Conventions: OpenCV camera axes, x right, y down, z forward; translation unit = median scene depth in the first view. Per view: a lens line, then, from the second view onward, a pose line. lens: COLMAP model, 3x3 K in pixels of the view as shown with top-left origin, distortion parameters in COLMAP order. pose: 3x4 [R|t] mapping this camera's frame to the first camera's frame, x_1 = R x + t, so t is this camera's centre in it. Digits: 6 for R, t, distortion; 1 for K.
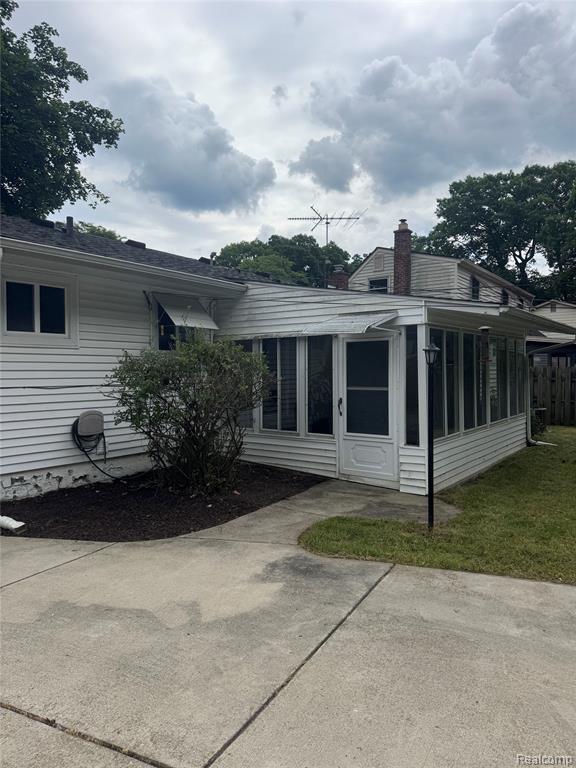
lens RADIAL K [[542.7, 0, 289.5], [0, 542.7, 382.5], [0, 0, 1]] dist [0.009301, -0.011343]
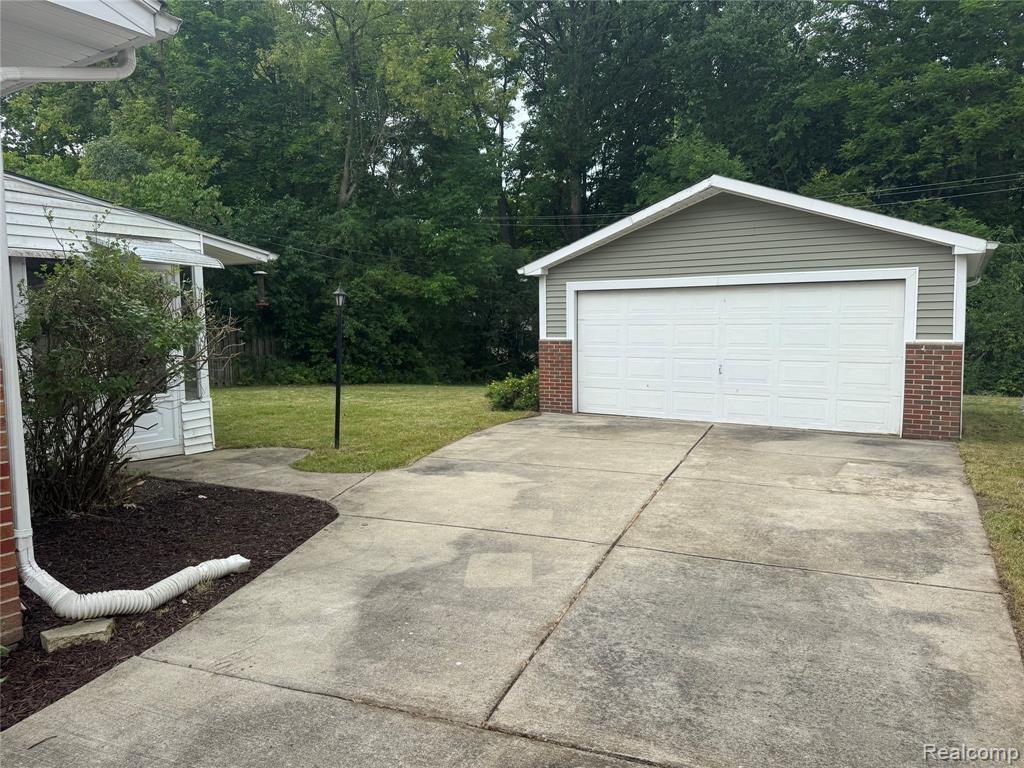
lens RADIAL K [[723.6, 0, 513.9], [0, 723.6, 386.6], [0, 0, 1]] dist [0.009301, -0.011343]
pose [[-0.050829, -0.093229, 0.994346, -1.479872], [0.041773, 0.994564, 0.095385, 0.009425], [-0.997833, 0.046385, -0.046658, 0.827693]]
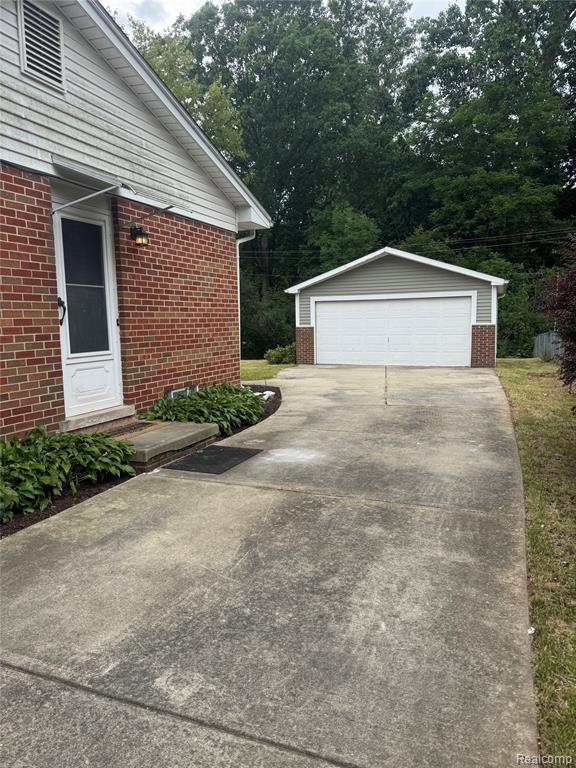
lens RADIAL K [[542.7, 0, 287.1], [0, 542.7, 381.7], [0, 0, 1]] dist [0.009301, -0.011343]
pose [[-0.228187, -0.107694, 0.967643, -2.432364], [0.049276, 0.991312, 0.121949, 0.008818], [-0.972370, 0.075508, -0.220898, 1.446337]]
